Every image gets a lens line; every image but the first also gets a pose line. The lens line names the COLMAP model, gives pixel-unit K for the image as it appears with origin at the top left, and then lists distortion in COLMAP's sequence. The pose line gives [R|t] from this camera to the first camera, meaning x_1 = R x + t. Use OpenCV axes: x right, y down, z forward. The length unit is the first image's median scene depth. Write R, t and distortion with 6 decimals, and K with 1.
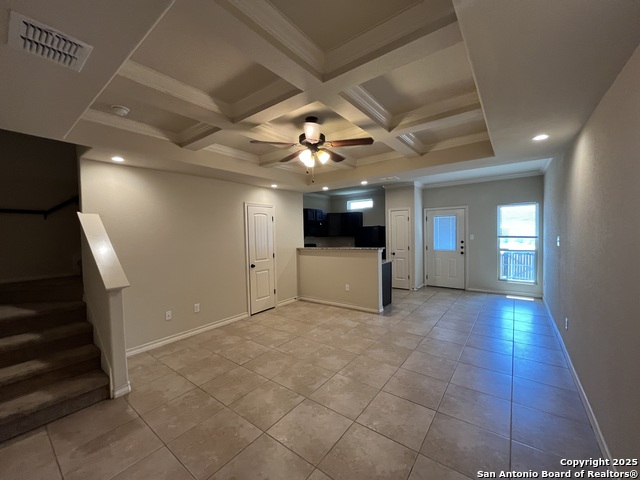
lens RADIAL K [[257.3, 0, 320.0], [0, 257.3, 240.5], [0, 0, 1]] dist [-0.003920, 0.000030]
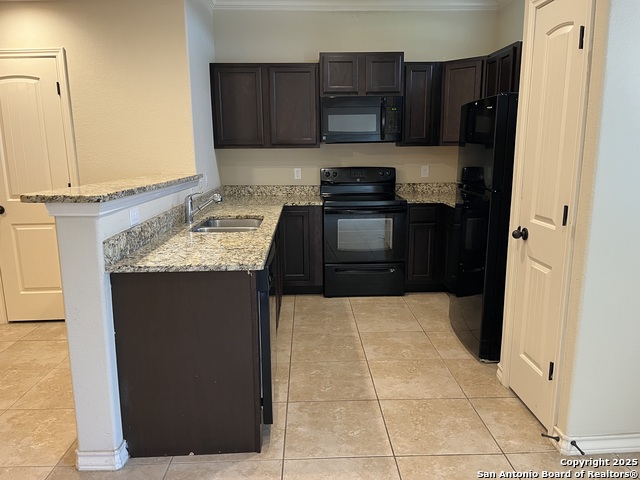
lens RADIAL K [[486.7, 0, 326.4], [0, 486.7, 241.3], [0, 0, 1]] dist [0.050180, -0.057693]
pose [[0.637147, 0.164443, -0.752996, 0.752314], [-0.027947, 0.981261, 0.190645, -0.018513], [0.770236, -0.100425, 0.629803, 1.007338]]
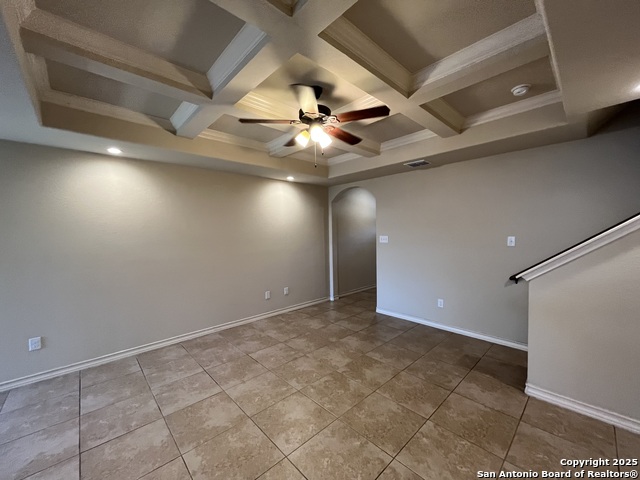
lens RADIAL K [[257.3, 0, 321.2], [0, 257.3, 241.0], [0, 0, 1]] dist [-0.003920, 0.000030]
pose [[-0.985642, 0.031659, 0.165856, -0.110663], [0.043797, 0.996582, 0.070046, -0.030936], [-0.163072, 0.076304, -0.983659, 1.165586]]
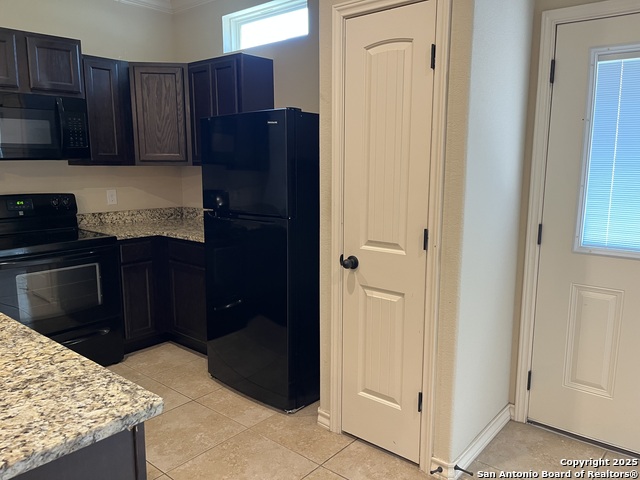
lens RADIAL K [[486.7, 0, 327.6], [0, 486.7, 241.5], [0, 0, 1]] dist [0.050180, -0.057693]
pose [[0.998689, 0.027880, -0.042926, 0.446244], [-0.021984, 0.990985, 0.132159, -0.014981], [0.046223, -0.131042, 0.990299, 1.032027]]
